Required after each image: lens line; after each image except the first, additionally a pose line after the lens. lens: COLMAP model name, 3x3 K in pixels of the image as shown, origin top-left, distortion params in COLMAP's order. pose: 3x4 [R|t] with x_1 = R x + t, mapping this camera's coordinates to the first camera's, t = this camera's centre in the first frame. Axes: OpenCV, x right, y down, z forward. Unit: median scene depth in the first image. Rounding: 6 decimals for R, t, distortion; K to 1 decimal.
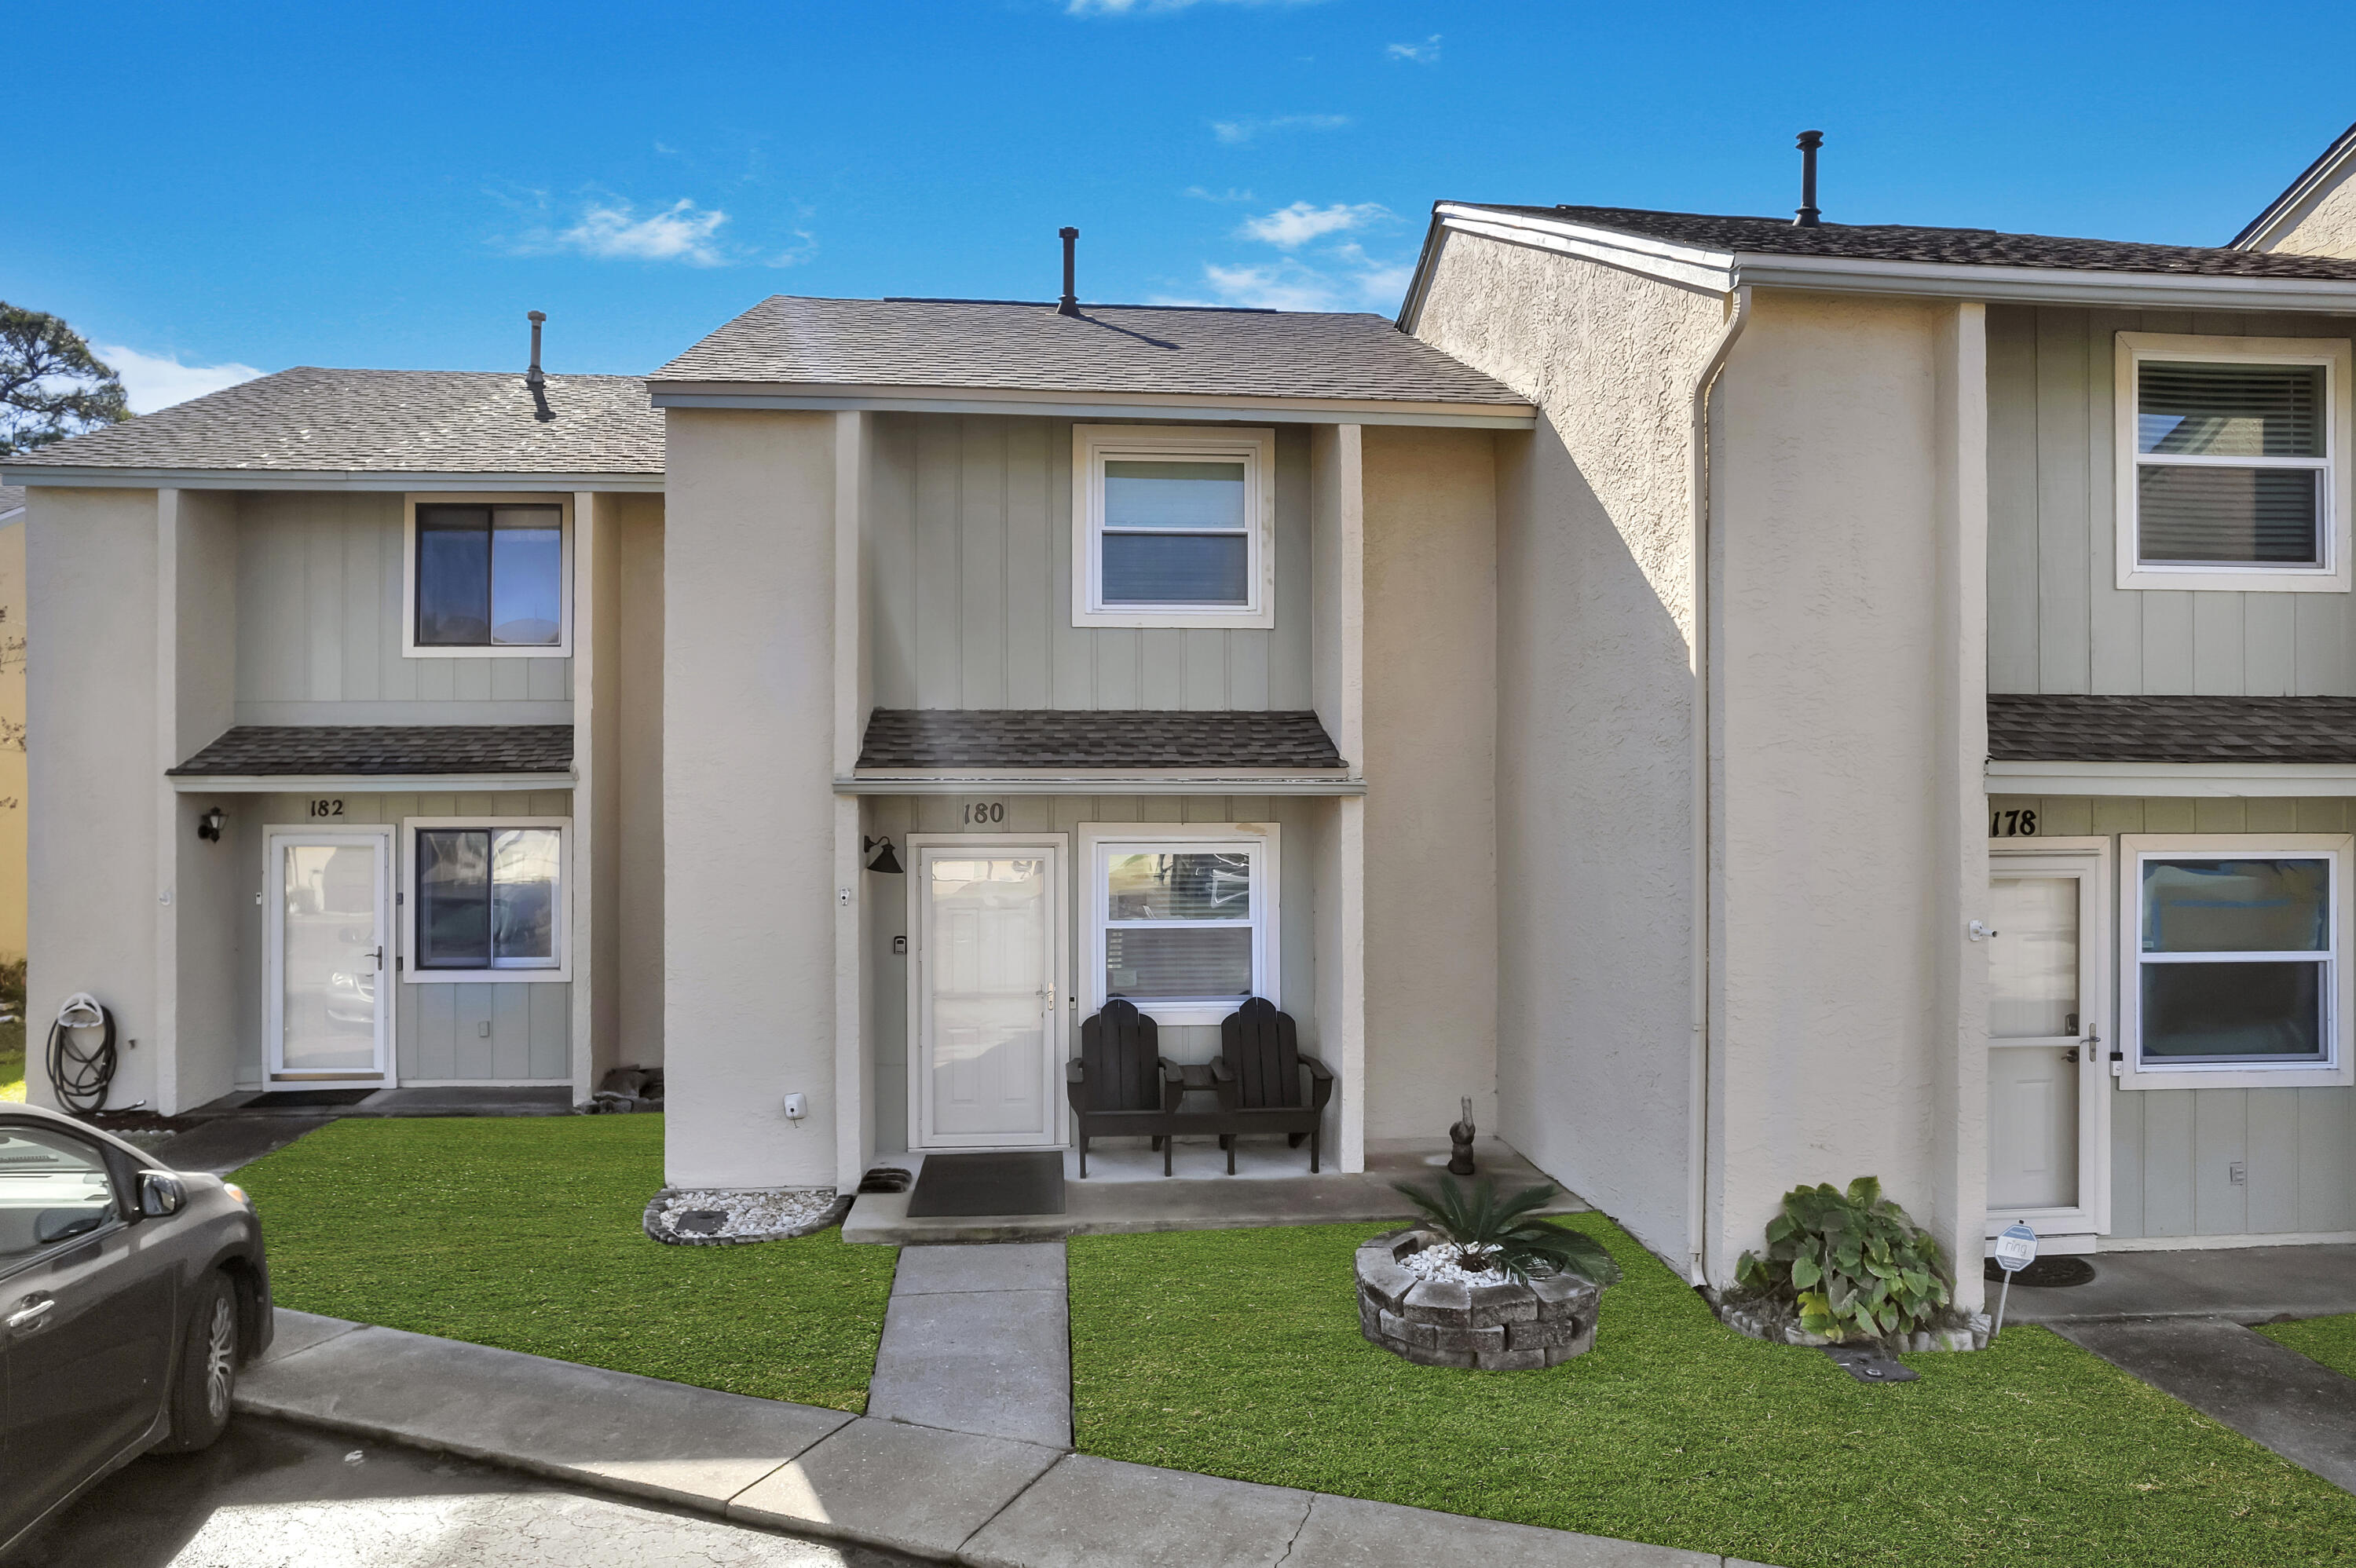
lens RADIAL K [[1598.6, 0, 1178.0], [0, 1598.6, 784.0], [0, 0, 1]] dist [-0.080434, 0.077862]
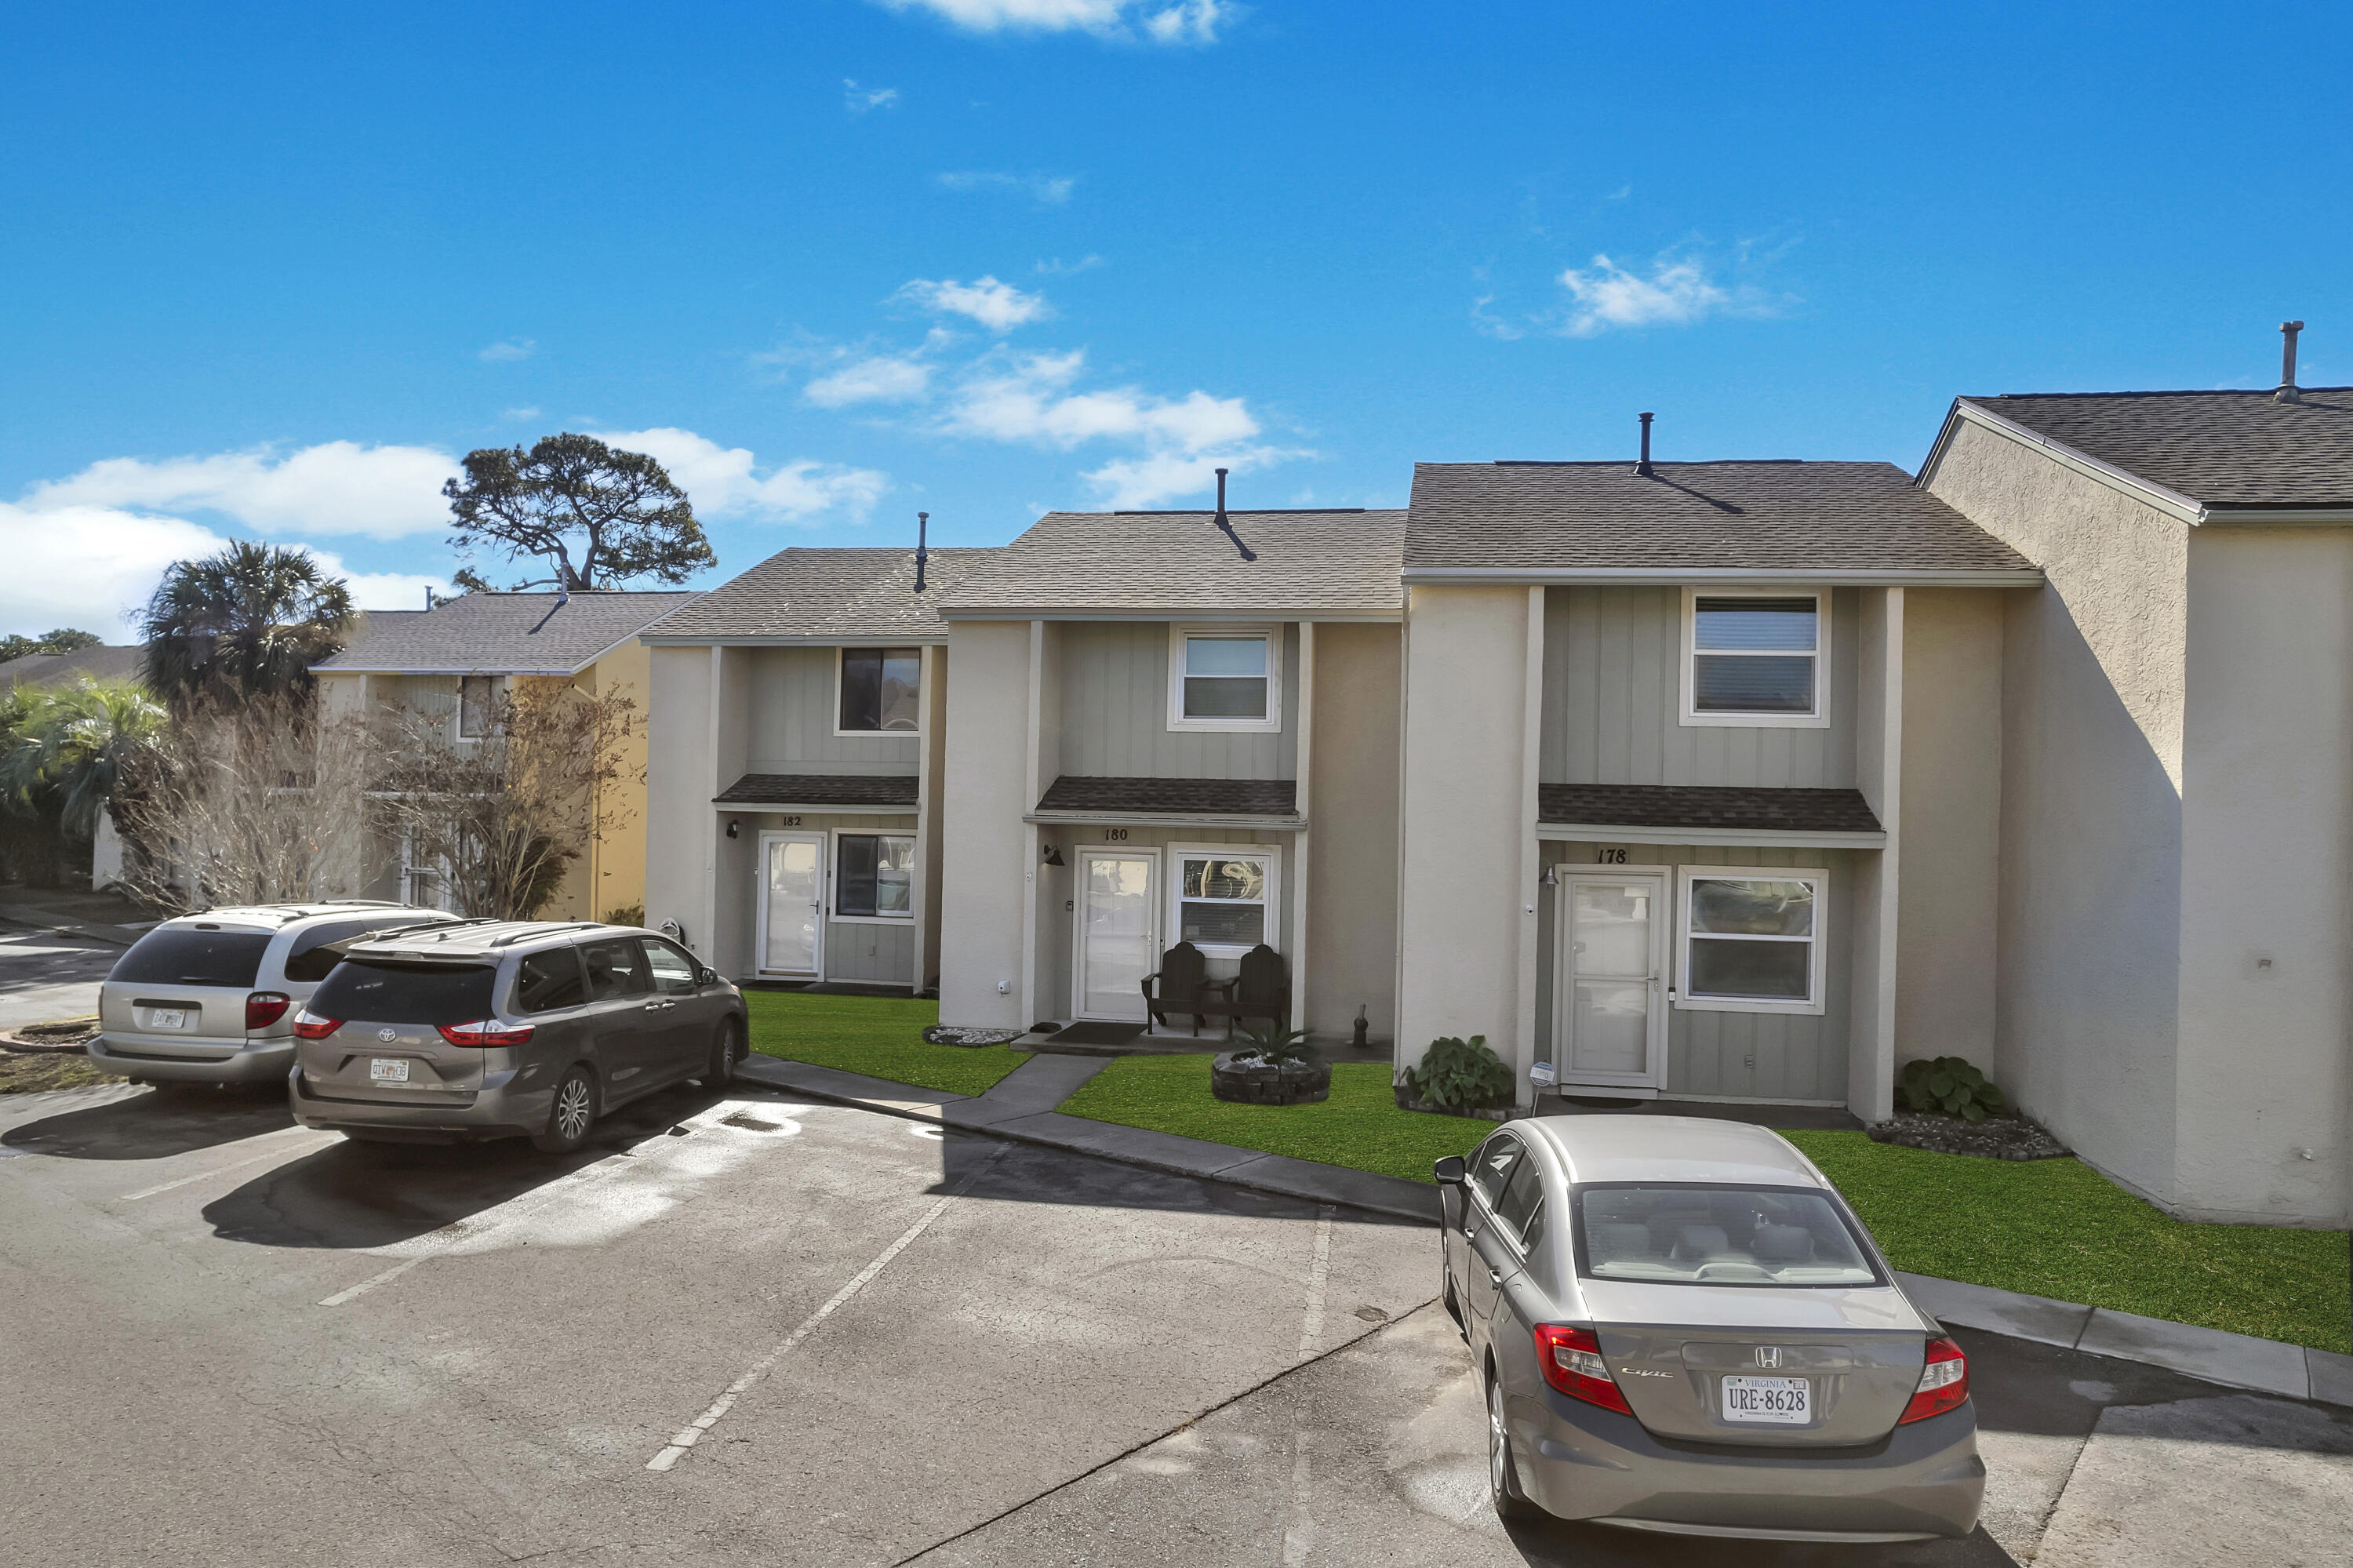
lens RADIAL K [[1596.8, 0, 1176.5], [0, 1596.8, 784.0], [0, 0, 1]] dist [-0.080434, 0.077862]
pose [[0.959147, 0.018888, -0.282277, 0.402886], [-0.022086, 0.999723, -0.008150, -0.023031], [0.282044, 0.014051, 0.959298, -0.634088]]
